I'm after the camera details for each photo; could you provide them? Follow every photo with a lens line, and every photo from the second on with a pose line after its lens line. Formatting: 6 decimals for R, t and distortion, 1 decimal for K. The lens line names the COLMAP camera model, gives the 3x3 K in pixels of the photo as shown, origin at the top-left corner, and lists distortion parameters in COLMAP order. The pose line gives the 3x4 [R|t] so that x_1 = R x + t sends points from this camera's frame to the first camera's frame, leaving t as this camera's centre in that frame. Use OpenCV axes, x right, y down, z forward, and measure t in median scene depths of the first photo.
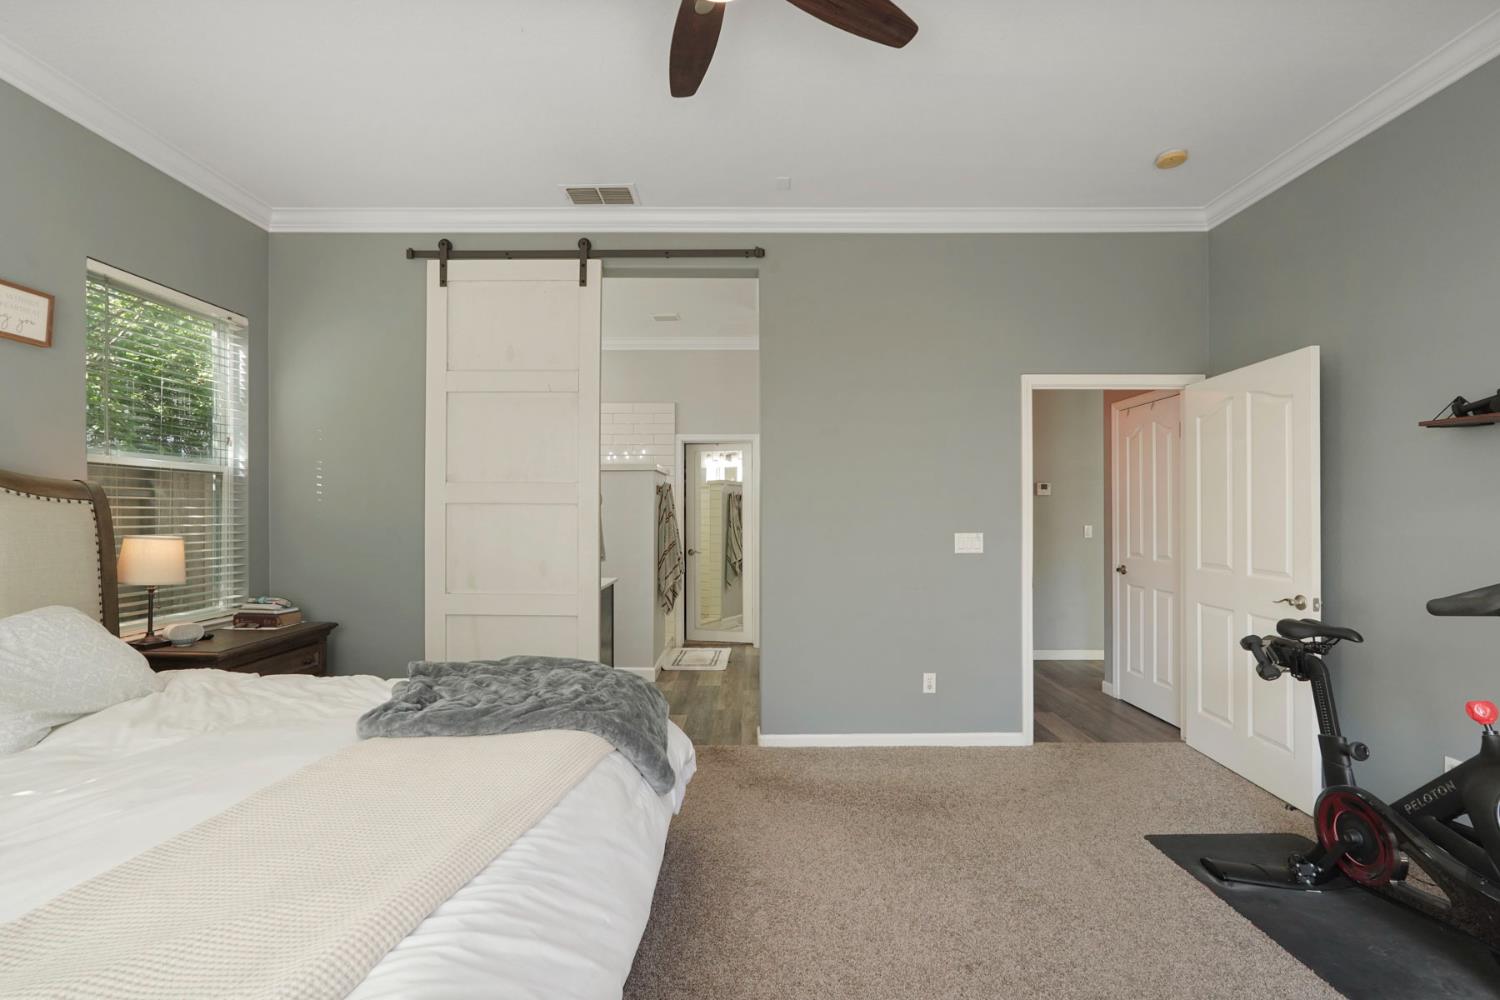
lens RADIAL K [[672.8, 0, 744.6], [0, 672.8, 507.9], [0, 0, 1]] dist [-0.001187, 0.000918]
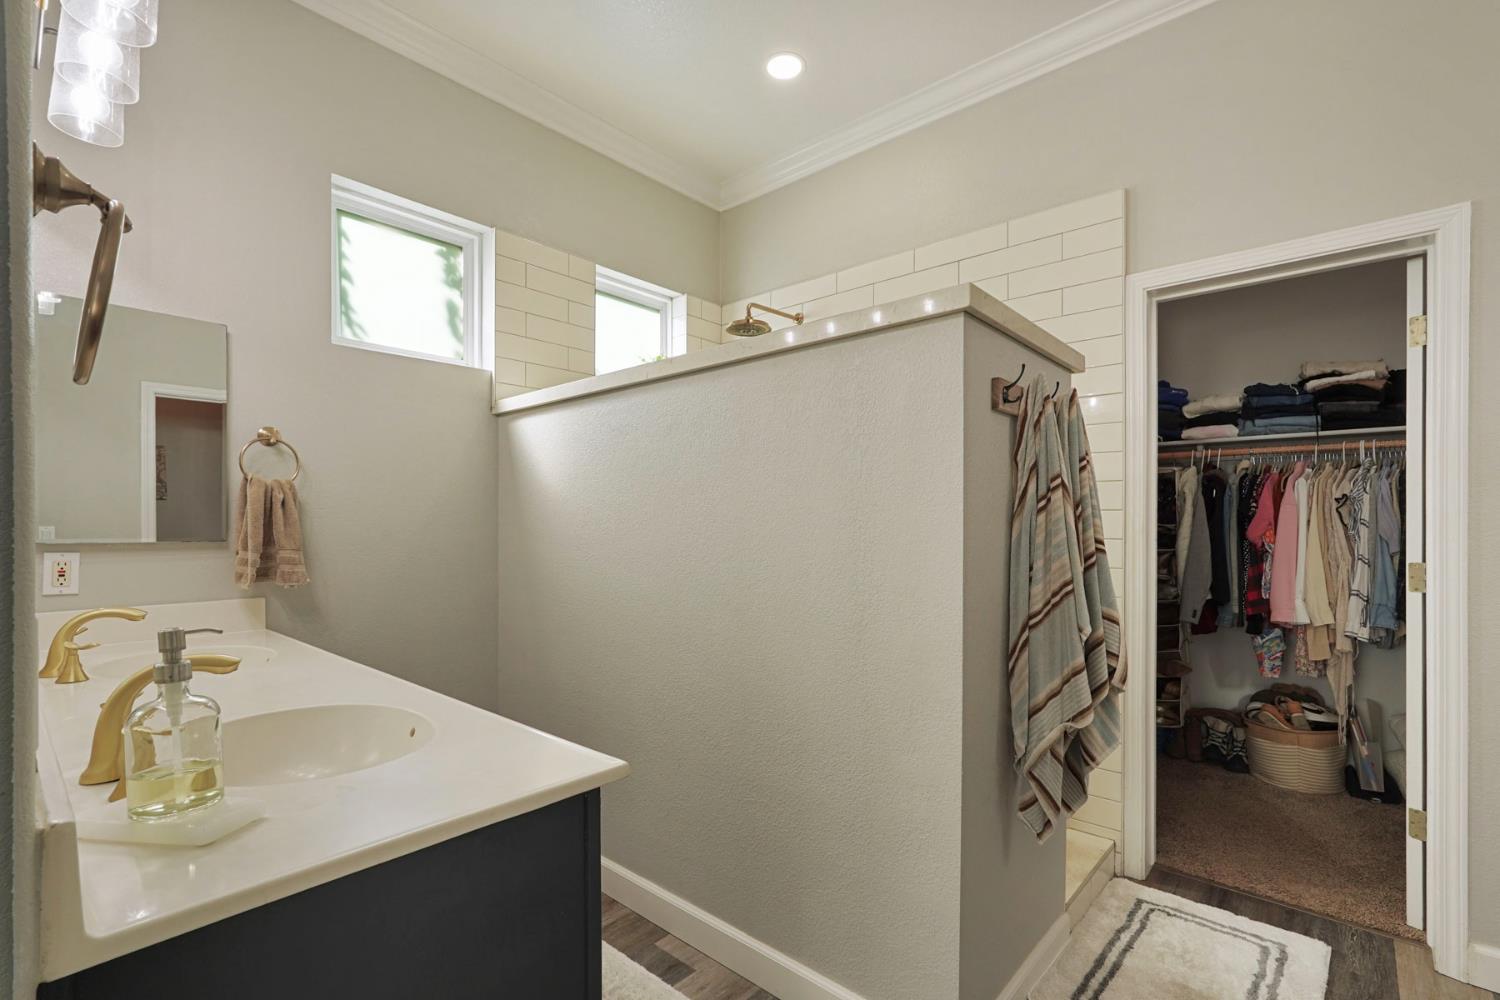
lens RADIAL K [[672.8, 0, 741.4], [0, 672.8, 527.1], [0, 0, 1]] dist [-0.001187, 0.000918]
pose [[0.751127, 0.002828, -0.660151, -0.035203], [0.003442, 0.999960, 0.008200, 0.036372], [0.660148, -0.008431, 0.751088, 1.047385]]
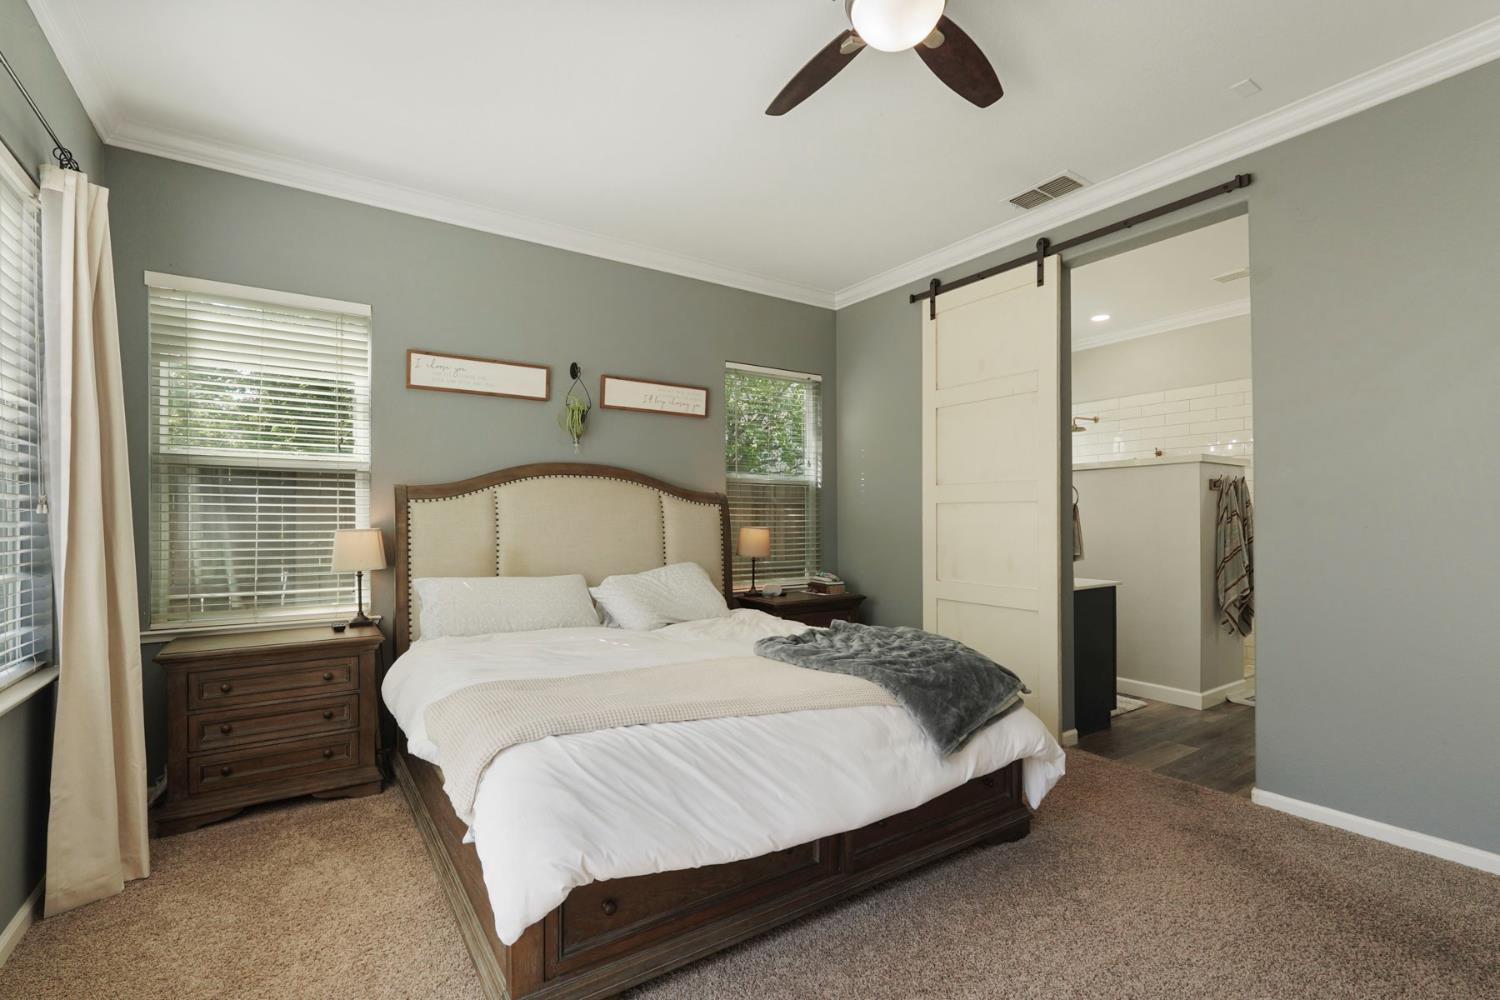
lens RADIAL K [[672.8, 0, 742.9], [0, 672.8, 513.2], [0, 0, 1]] dist [-0.001187, 0.000918]
pose [[0.567508, -0.007701, -0.823332, 0.335782], [0.005883, 0.999969, -0.005298, 0.014740], [0.823347, -0.001837, 0.567536, 0.057621]]
